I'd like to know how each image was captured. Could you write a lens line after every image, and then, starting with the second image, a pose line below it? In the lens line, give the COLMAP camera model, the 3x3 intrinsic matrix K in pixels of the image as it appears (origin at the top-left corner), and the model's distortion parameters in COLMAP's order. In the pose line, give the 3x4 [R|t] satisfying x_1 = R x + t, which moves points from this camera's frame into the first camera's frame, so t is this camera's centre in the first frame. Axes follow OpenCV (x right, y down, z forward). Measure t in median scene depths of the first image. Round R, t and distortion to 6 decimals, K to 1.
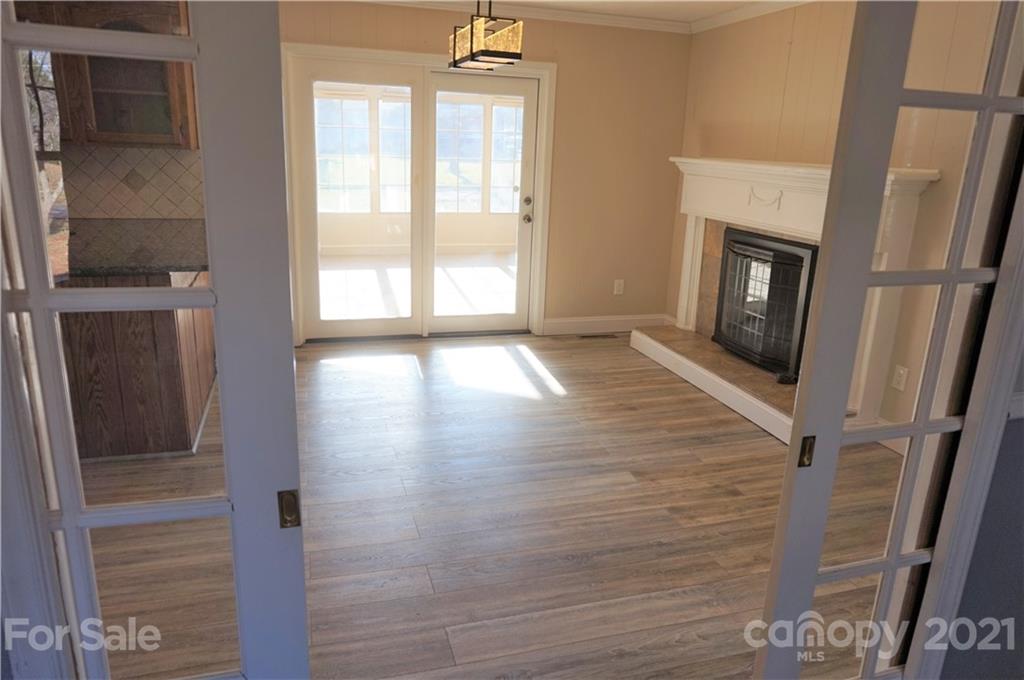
lens RADIAL K [[695.6, 0, 515.4], [0, 695.6, 342.9], [0, 0, 1]] dist [-0.049032, 0.036147]
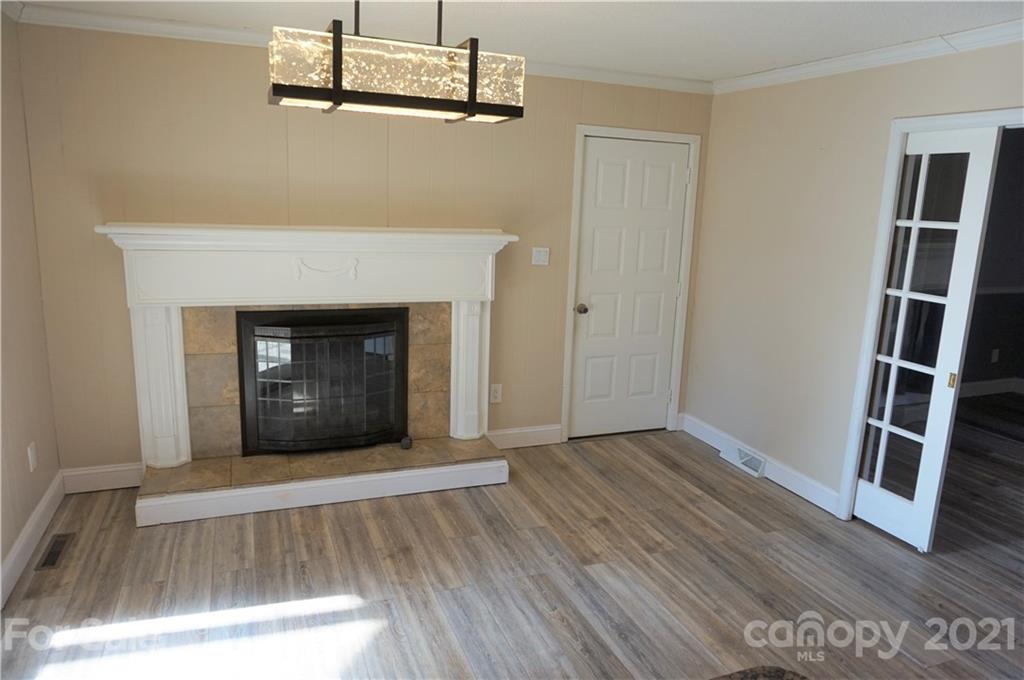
lens RADIAL K [[695.6, 0, 517.5], [0, 695.6, 344.2], [0, 0, 1]] dist [-0.049032, 0.036147]
pose [[-0.087015, -0.246712, 0.965174, -0.545315], [0.229831, 0.937741, 0.260420, -0.300245], [-0.969333, 0.244488, -0.024895, 0.828836]]
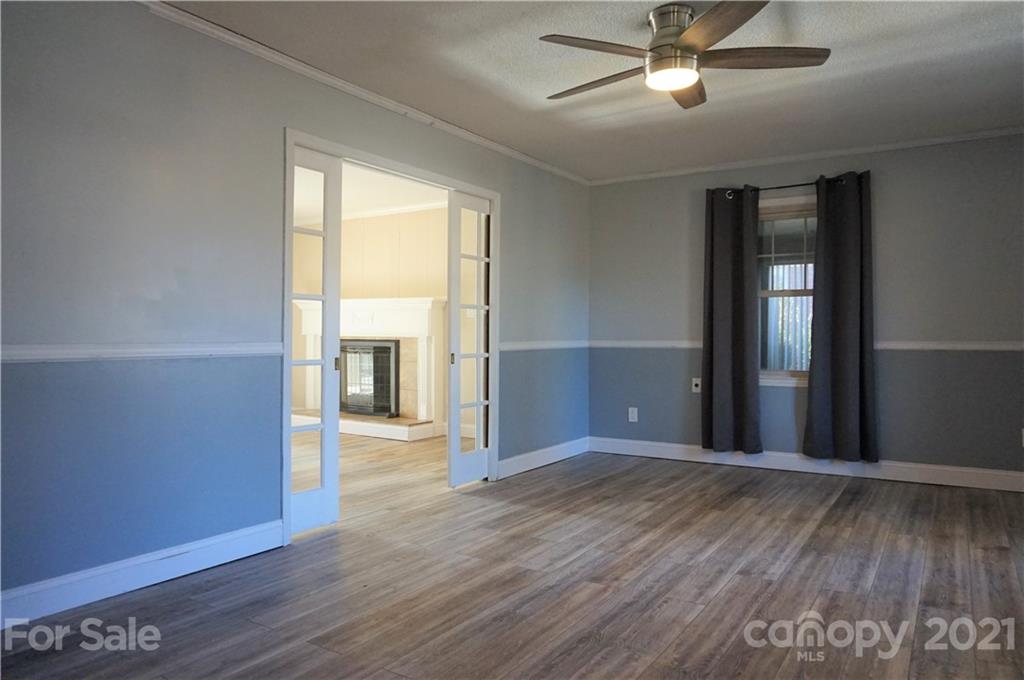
lens RADIAL K [[695.6, 0, 512.1], [0, 695.6, 341.0], [0, 0, 1]] dist [-0.049032, 0.036147]
pose [[0.768931, -0.036481, 0.638290, -0.487828], [0.193709, 0.964736, -0.178216, 0.241193], [-0.609280, 0.260678, 0.748882, -0.553755]]
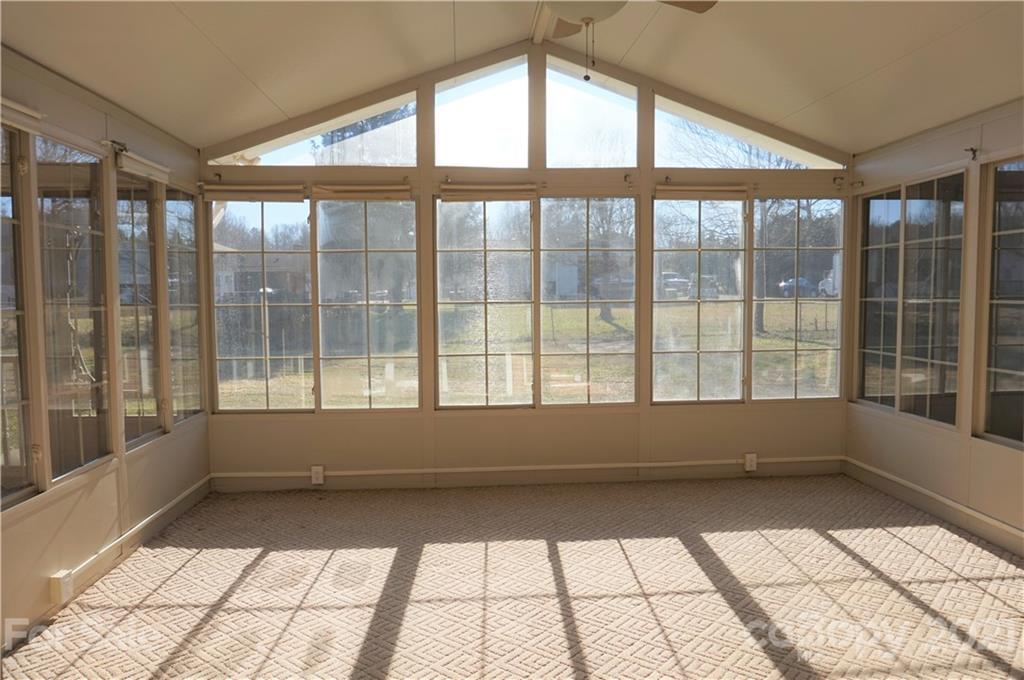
lens RADIAL K [[695.6, 0, 515.7], [0, 695.6, 336.5], [0, 0, 1]] dist [-0.049032, 0.036147]
pose [[0.974475, -0.027801, -0.222770, -0.046351], [-0.020303, 0.977322, -0.210782, -0.295290], [0.223578, 0.209925, 0.951811, 1.140736]]
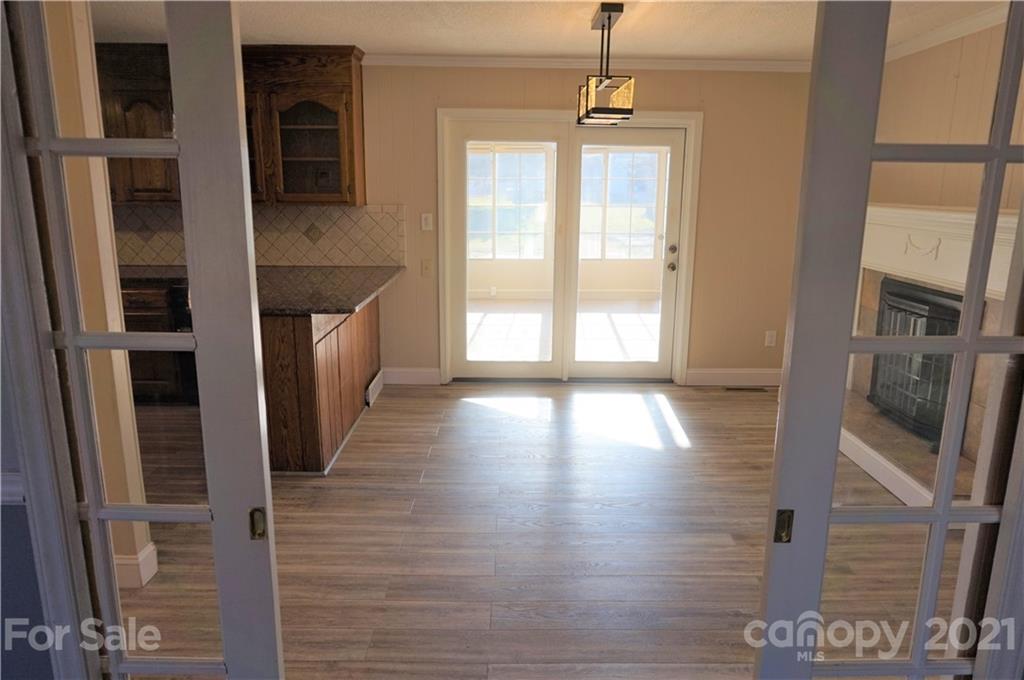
lens RADIAL K [[695.6, 0, 510.9], [0, 695.6, 341.7], [0, 0, 1]] dist [-0.049032, 0.036147]
pose [[0.956457, 0.033311, -0.289967, 0.113625], [-0.051482, 0.997144, -0.055263, -0.007490], [0.287298, 0.067785, 0.955440, -0.006122]]
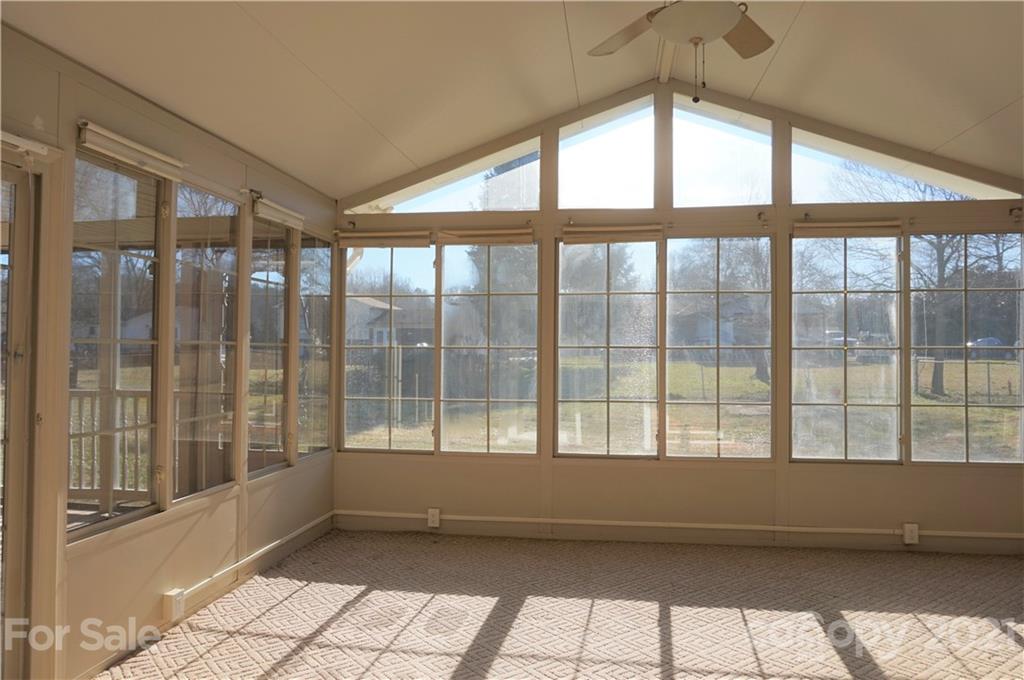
lens RADIAL K [[695.6, 0, 513.7], [0, 695.6, 336.6], [0, 0, 1]] dist [-0.049032, 0.036147]
pose [[0.903435, -0.039202, -0.426929, -0.010877], [-0.089647, 0.956524, -0.277535, -0.286769], [0.419248, 0.289008, 0.860643, 1.191353]]
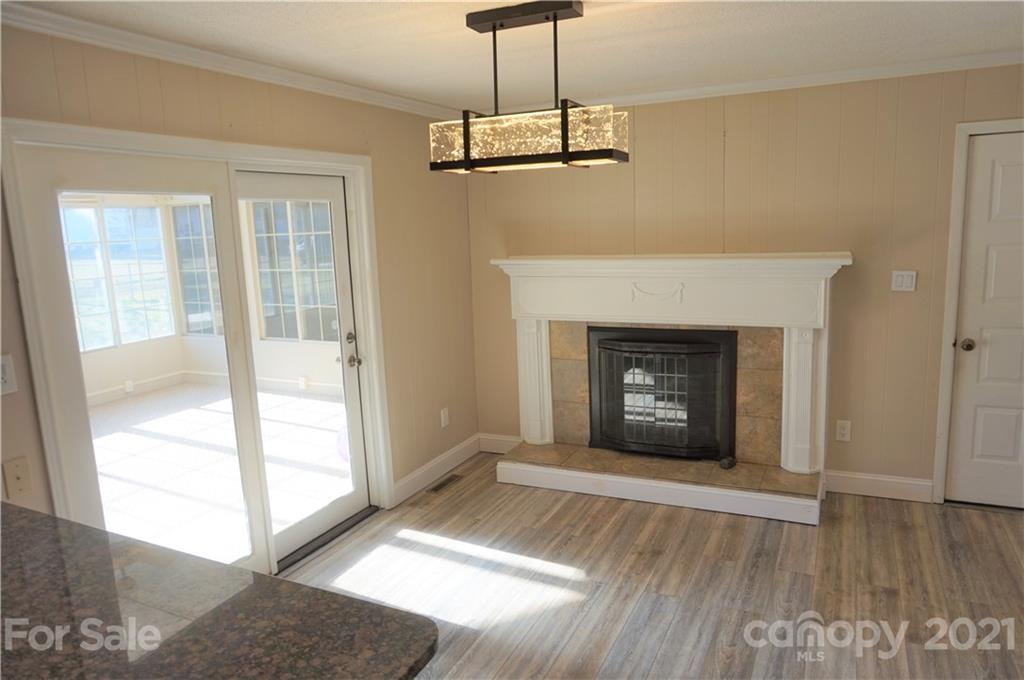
lens RADIAL K [[695.6, 0, 517.6], [0, 695.6, 343.1], [0, 0, 1]] dist [-0.049032, 0.036147]
pose [[0.667525, -0.190135, 0.719902, -0.507290], [0.262709, 0.964810, 0.011223, -0.207352], [-0.696702, 0.181633, 0.693985, 0.475323]]
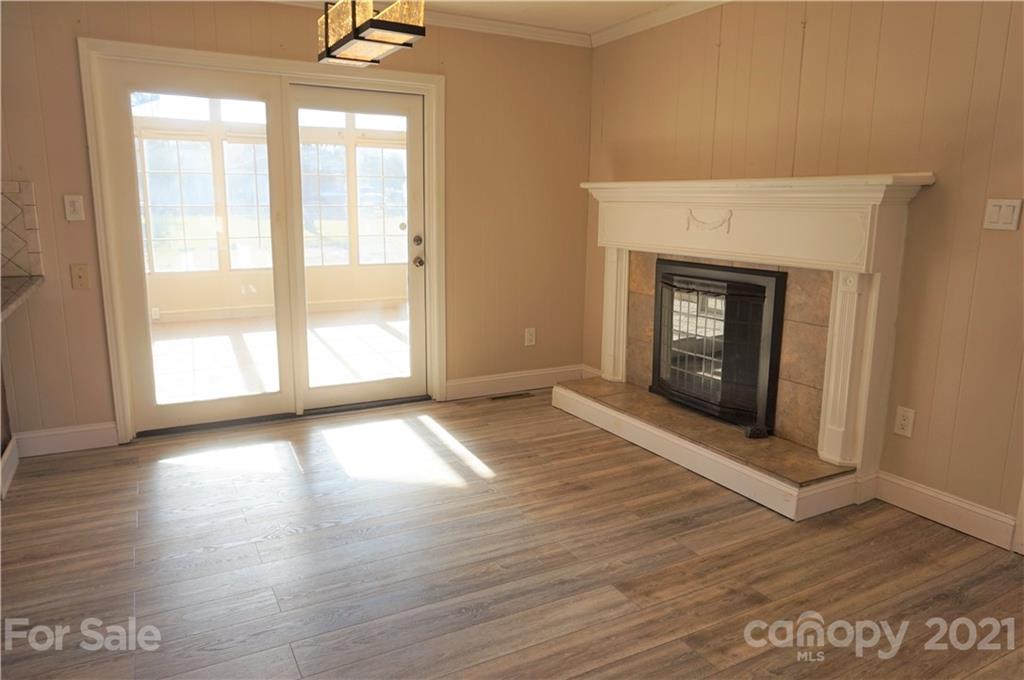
lens RADIAL K [[695.6, 0, 516.7], [0, 695.6, 342.4], [0, 0, 1]] dist [-0.049032, 0.036147]
pose [[0.978249, -0.066031, 0.196643, -0.048863], [0.081174, 0.994242, -0.069960, -0.020340], [-0.190891, 0.084401, 0.977976, 0.227741]]
